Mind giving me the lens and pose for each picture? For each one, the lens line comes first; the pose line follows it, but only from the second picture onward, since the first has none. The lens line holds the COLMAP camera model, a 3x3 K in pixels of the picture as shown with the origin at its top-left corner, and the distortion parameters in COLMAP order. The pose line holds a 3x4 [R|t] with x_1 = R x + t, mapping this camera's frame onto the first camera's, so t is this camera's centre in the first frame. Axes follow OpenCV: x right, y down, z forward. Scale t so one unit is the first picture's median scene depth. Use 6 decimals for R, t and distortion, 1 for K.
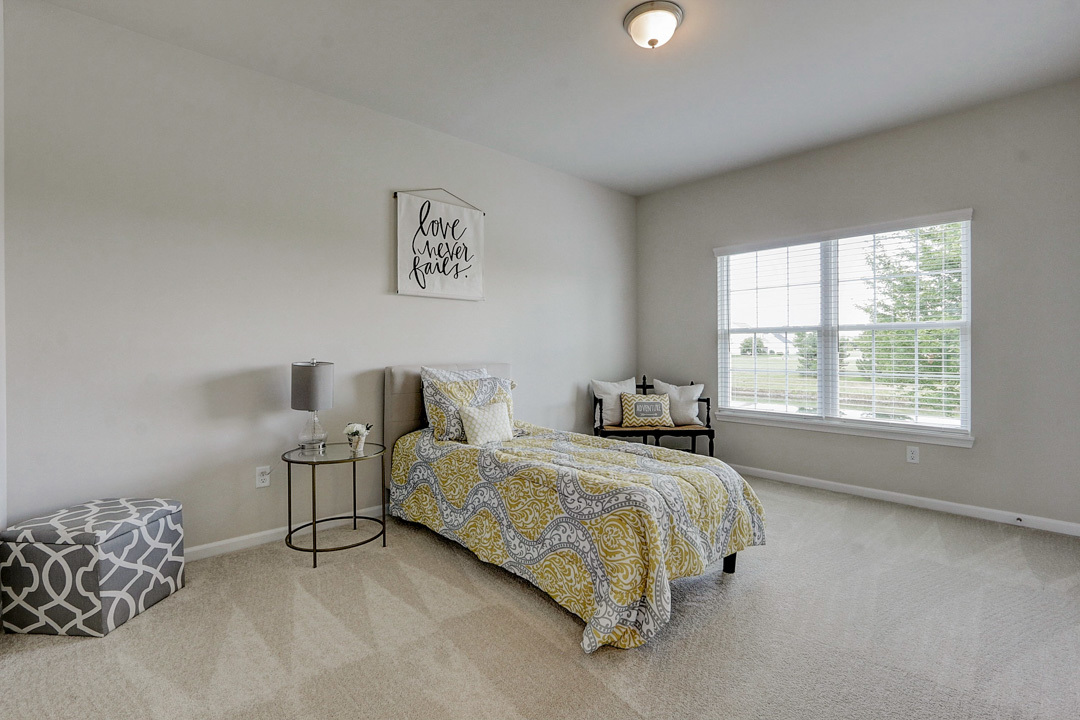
lens RADIAL K [[491.4, 0, 531.1], [0, 491.4, 353.1], [0, 0, 1]] dist [-0.007758, -0.004774]
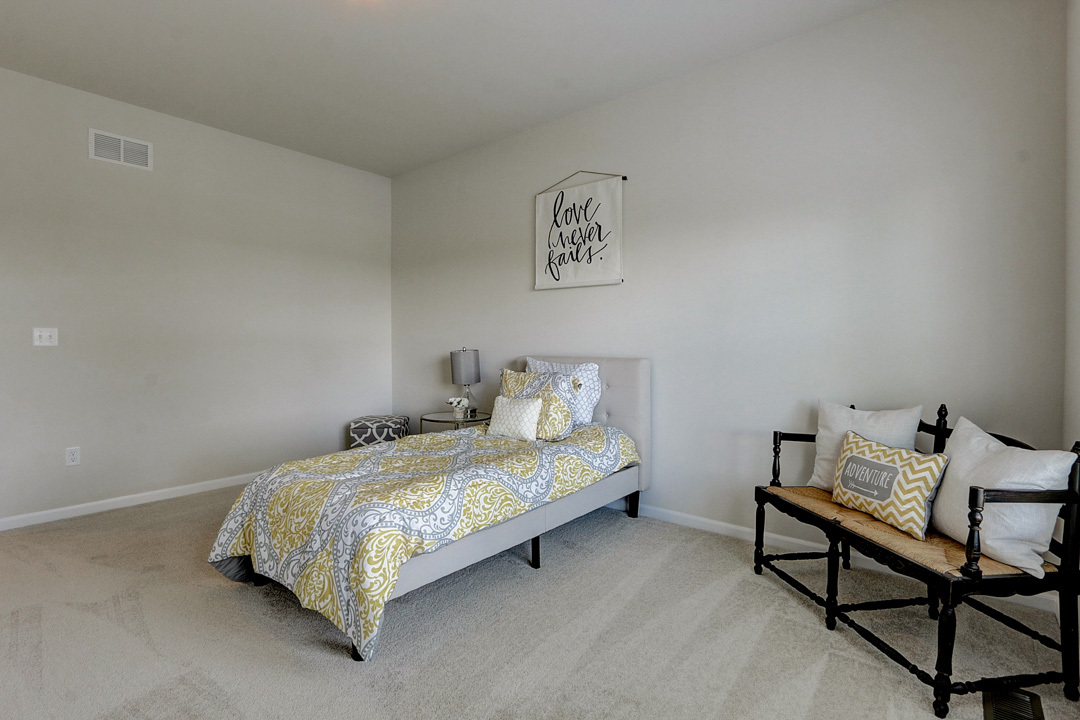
lens RADIAL K [[491.4, 0, 531.1], [0, 491.4, 353.1], [0, 0, 1]] dist [-0.007758, -0.004774]
pose [[0.163533, 0.016843, -0.986394, 0.753807], [-0.020668, 0.999693, 0.013644, 0.005013], [0.986321, 0.018156, 0.163831, 0.767123]]
